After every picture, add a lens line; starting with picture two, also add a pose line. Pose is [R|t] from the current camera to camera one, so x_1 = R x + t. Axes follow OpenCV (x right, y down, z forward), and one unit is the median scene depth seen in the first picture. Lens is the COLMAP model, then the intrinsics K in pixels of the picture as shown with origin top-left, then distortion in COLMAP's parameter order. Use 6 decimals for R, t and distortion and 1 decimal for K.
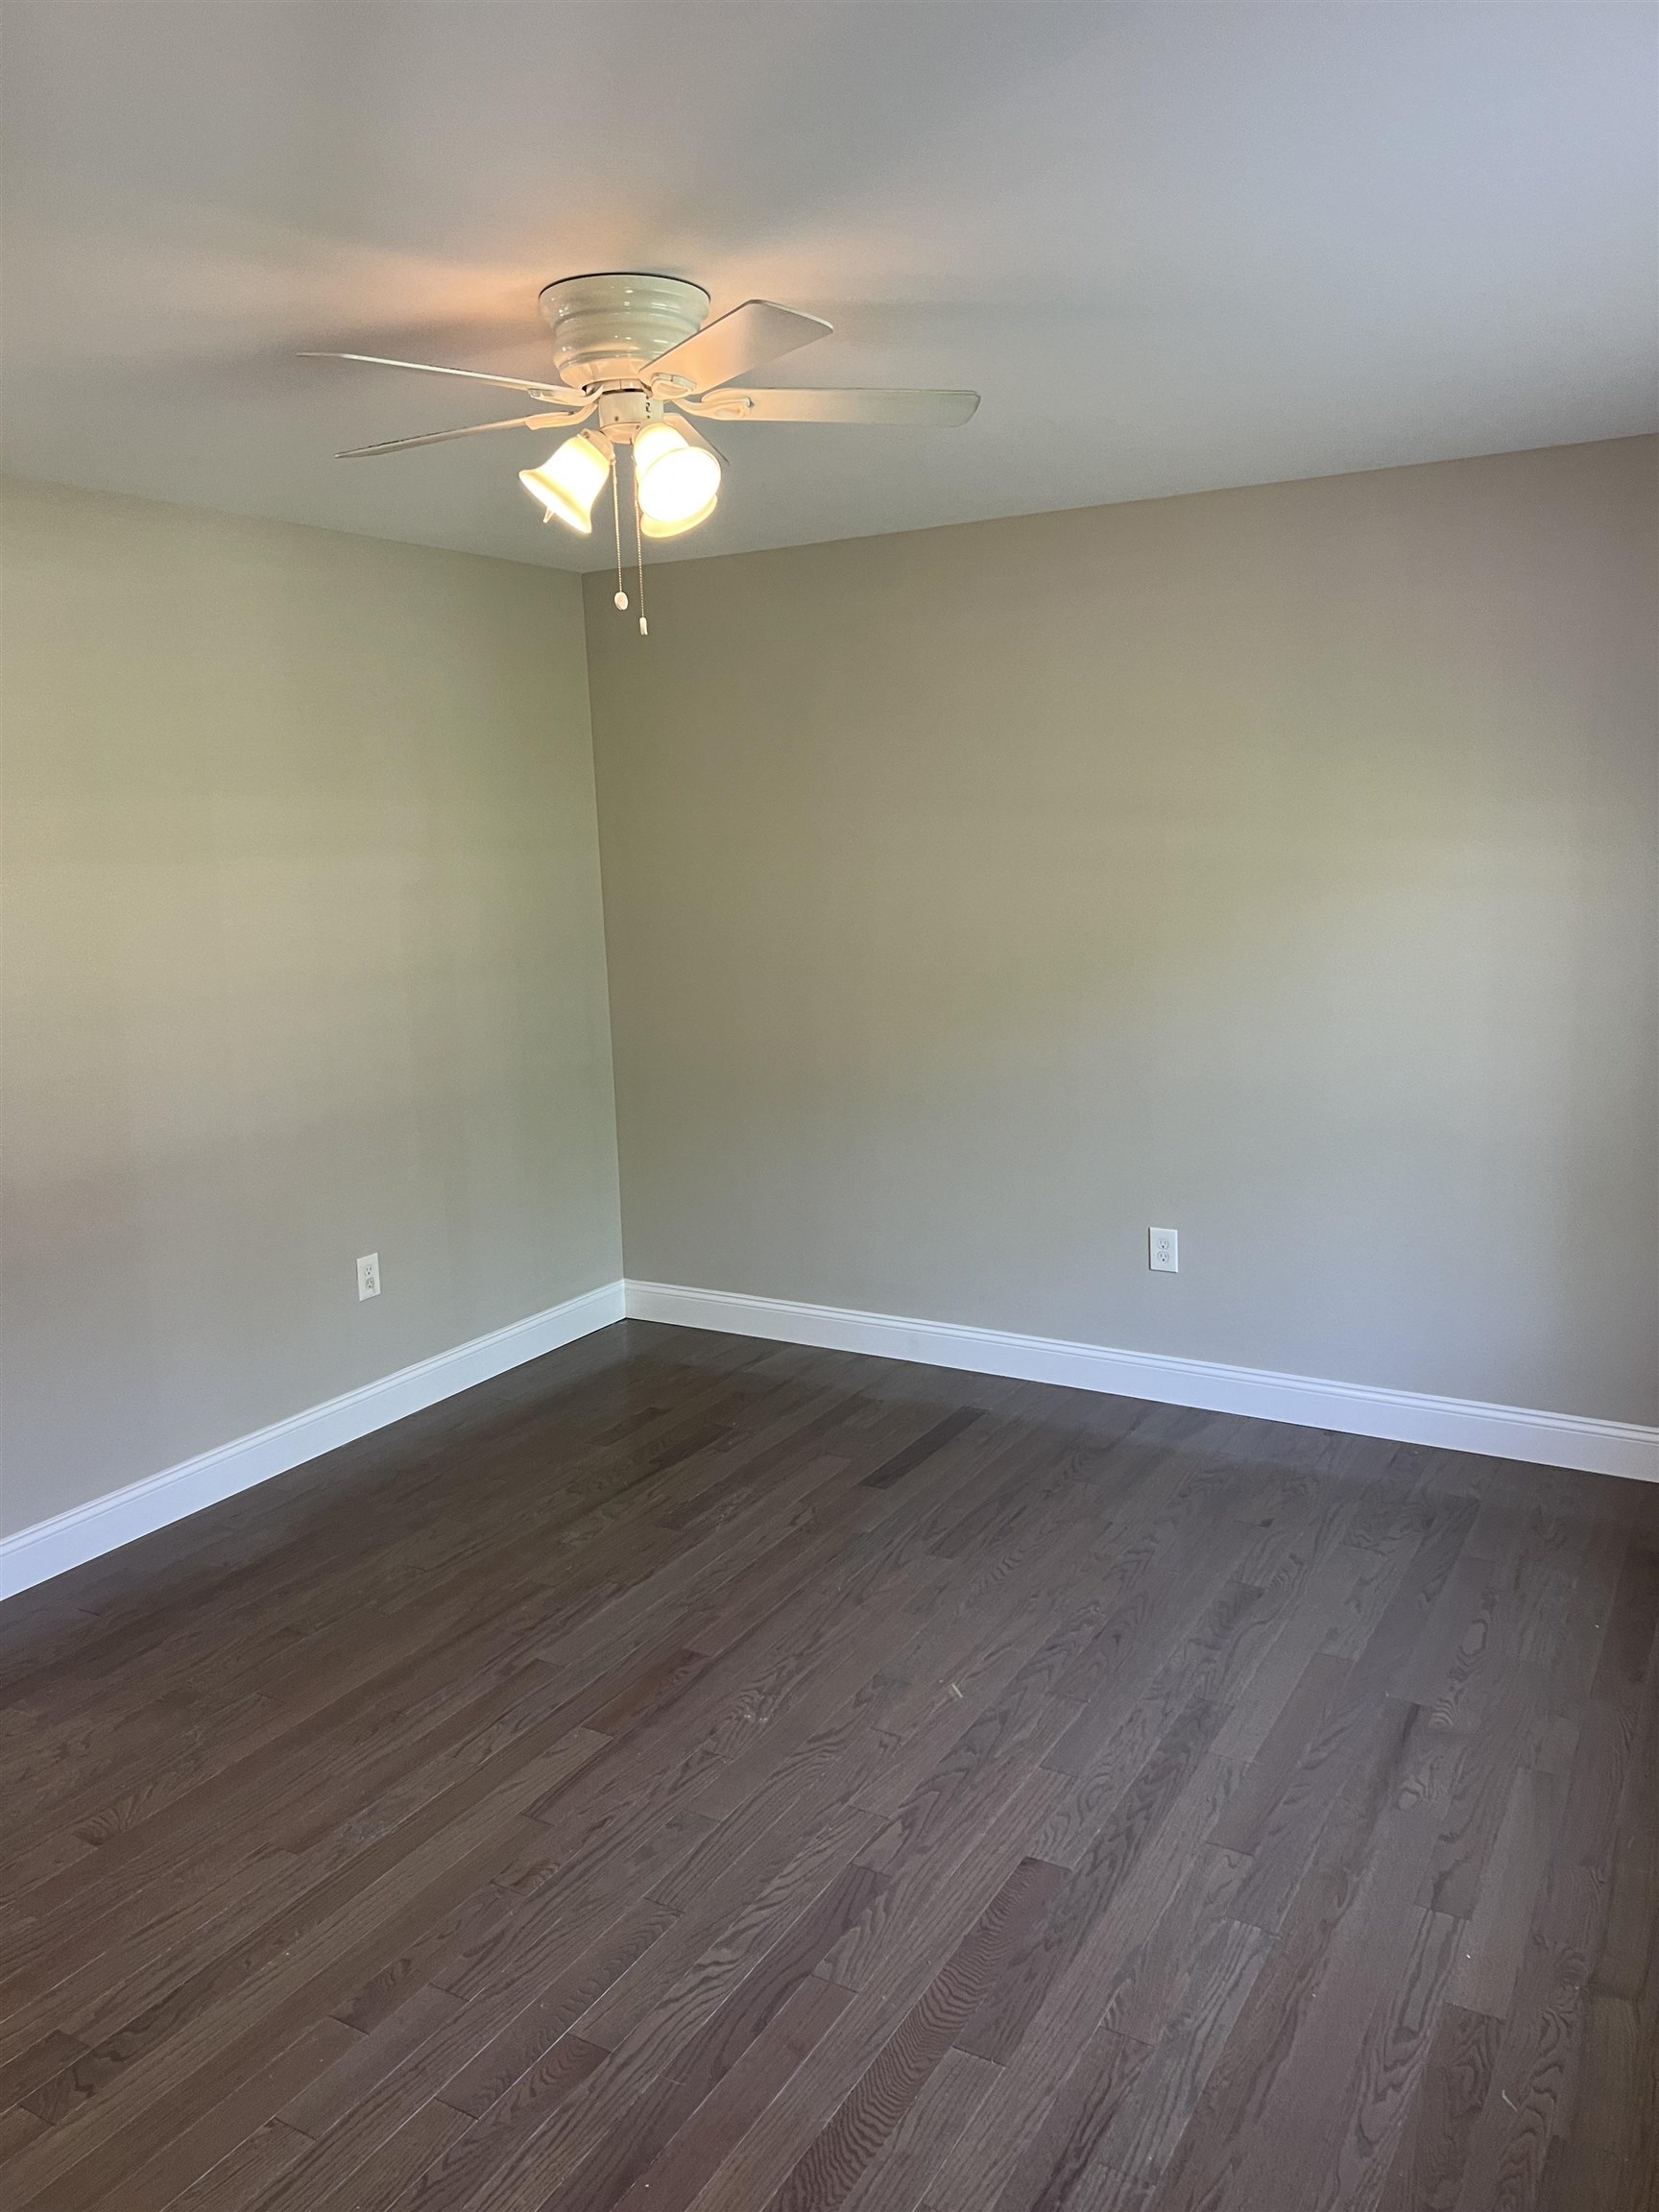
lens RADIAL K [[1654.0, 0, 820.8], [0, 1654.0, 1091.4], [0, 0, 1]] dist [0.064003, -0.078128]
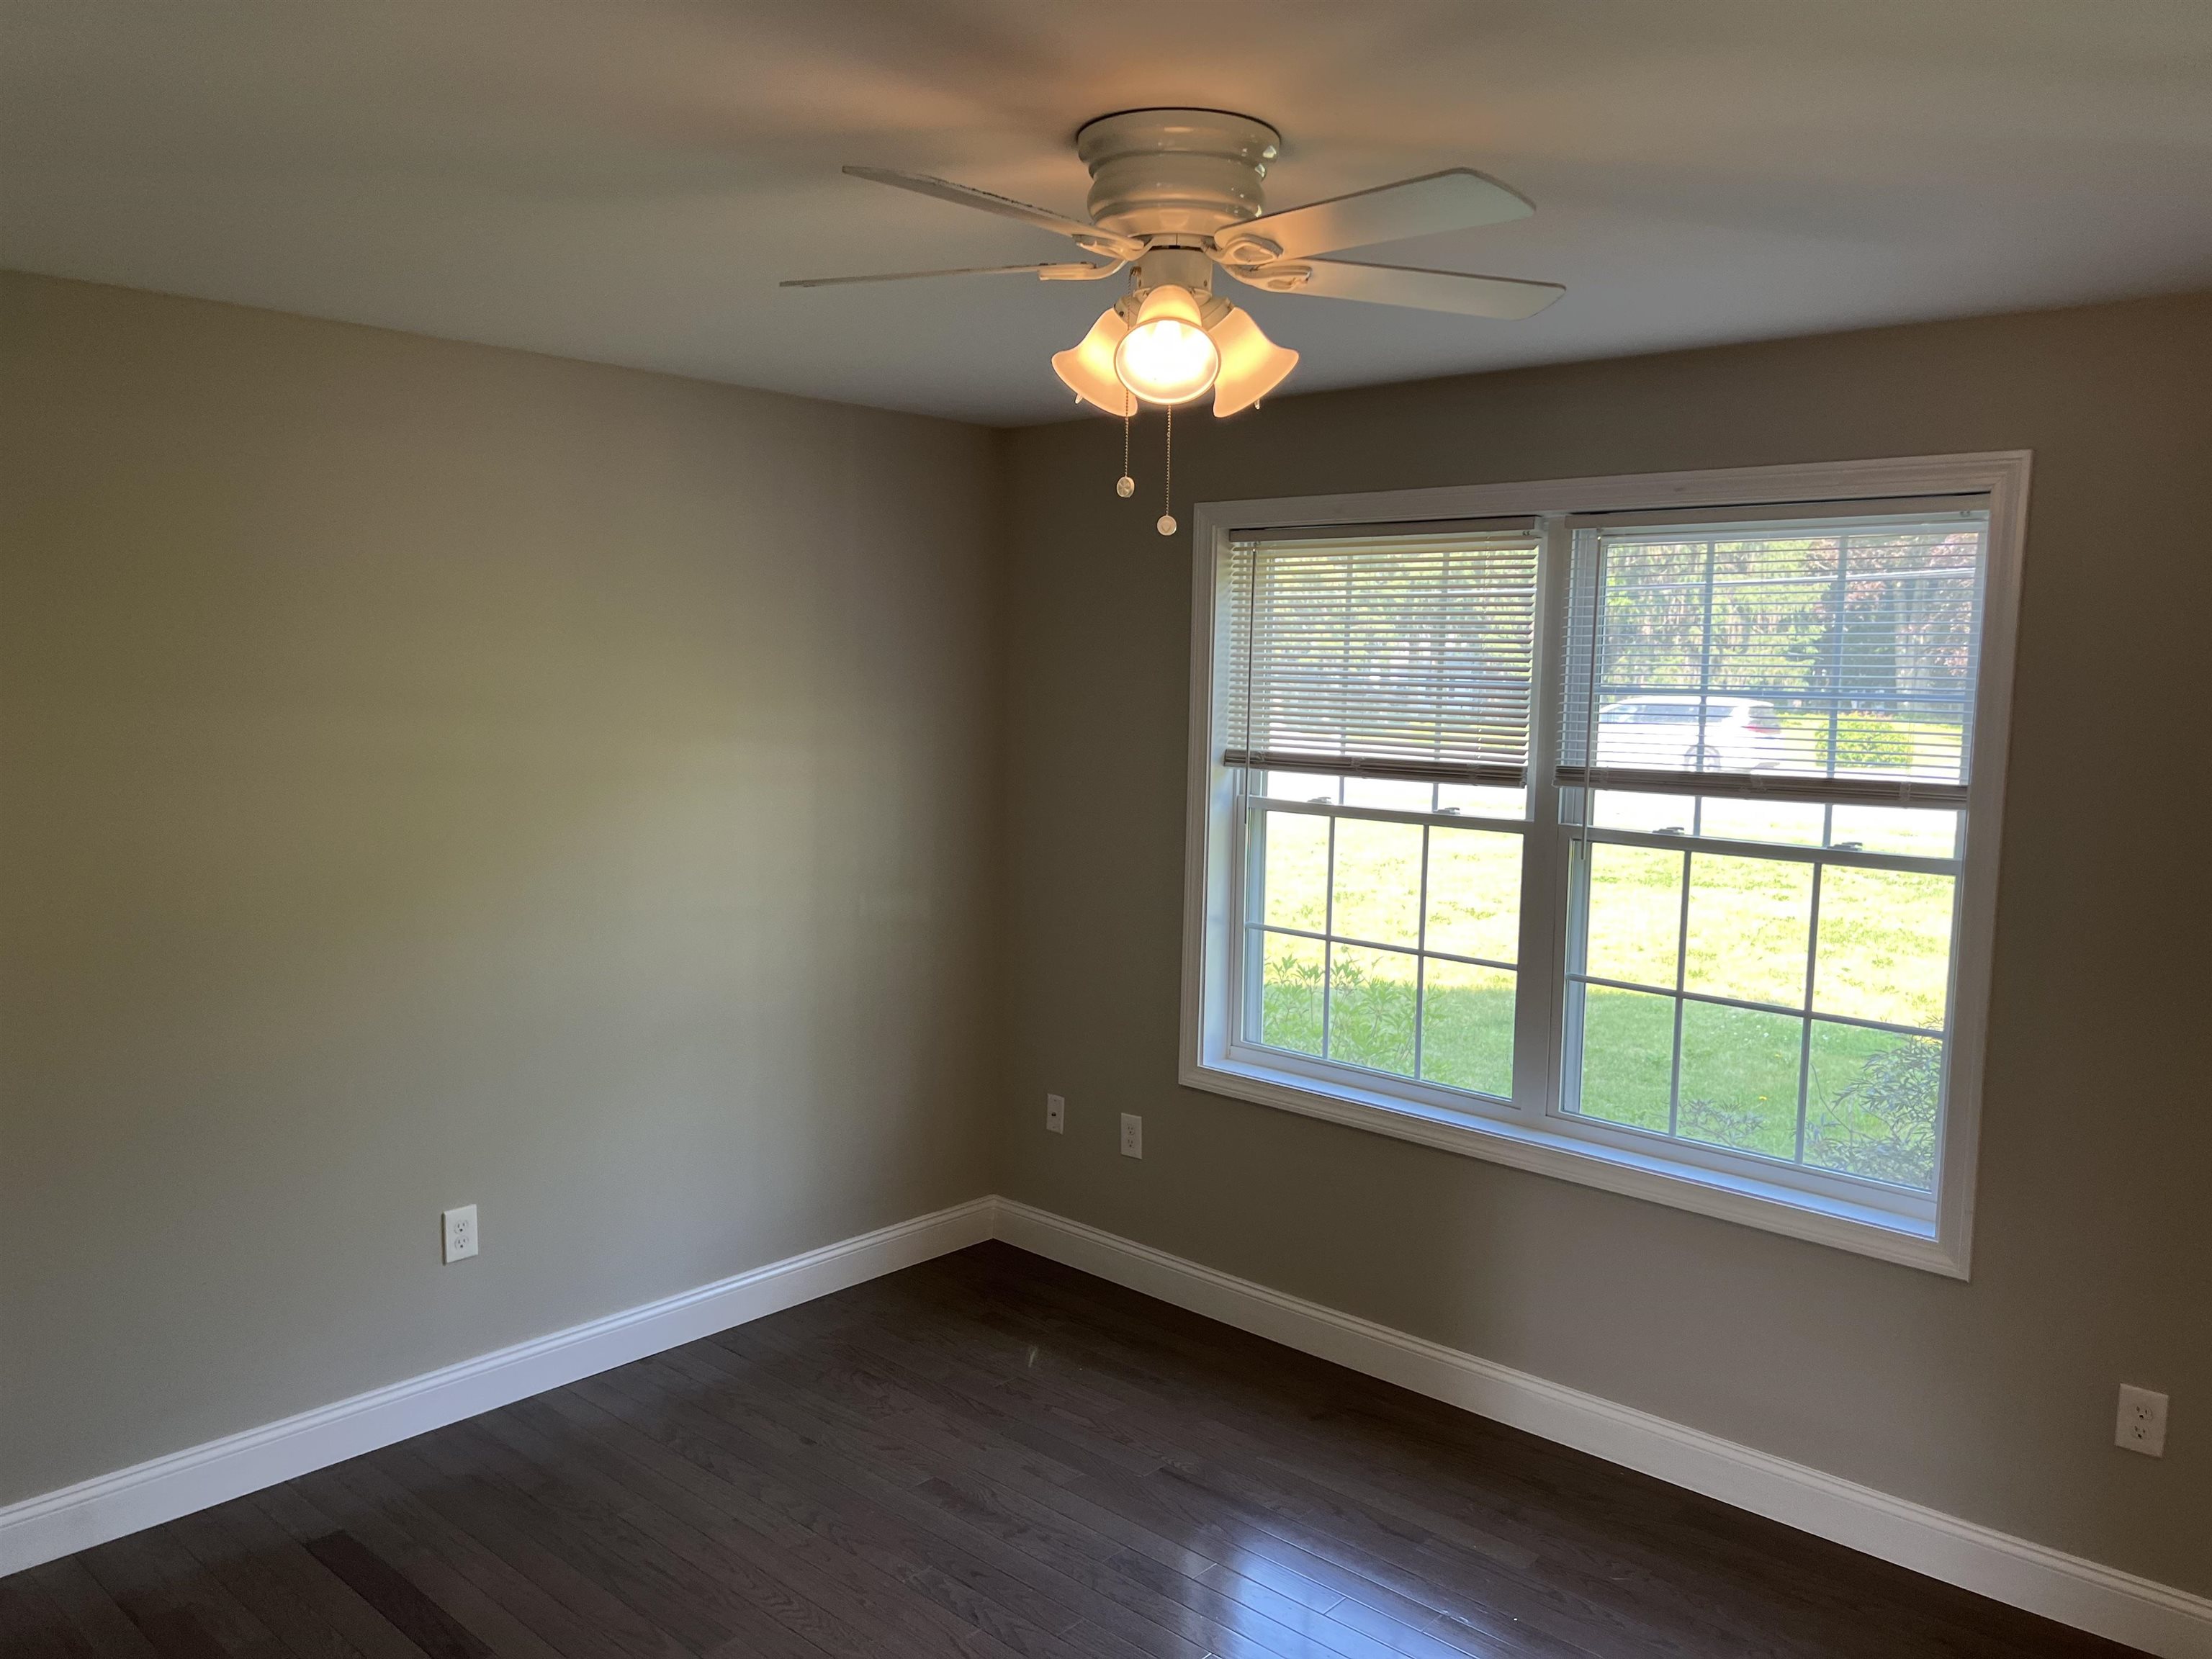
lens RADIAL K [[1654.0, 0, 1106.0], [0, 1654.0, 829.5], [0, 0, 1]] dist [0.064003, -0.078128]
pose [[0.191738, -0.064449, 0.979328, -0.699601], [0.133841, 0.990237, 0.038962, -0.122751], [-0.972277, 0.123604, 0.198492, 0.655903]]
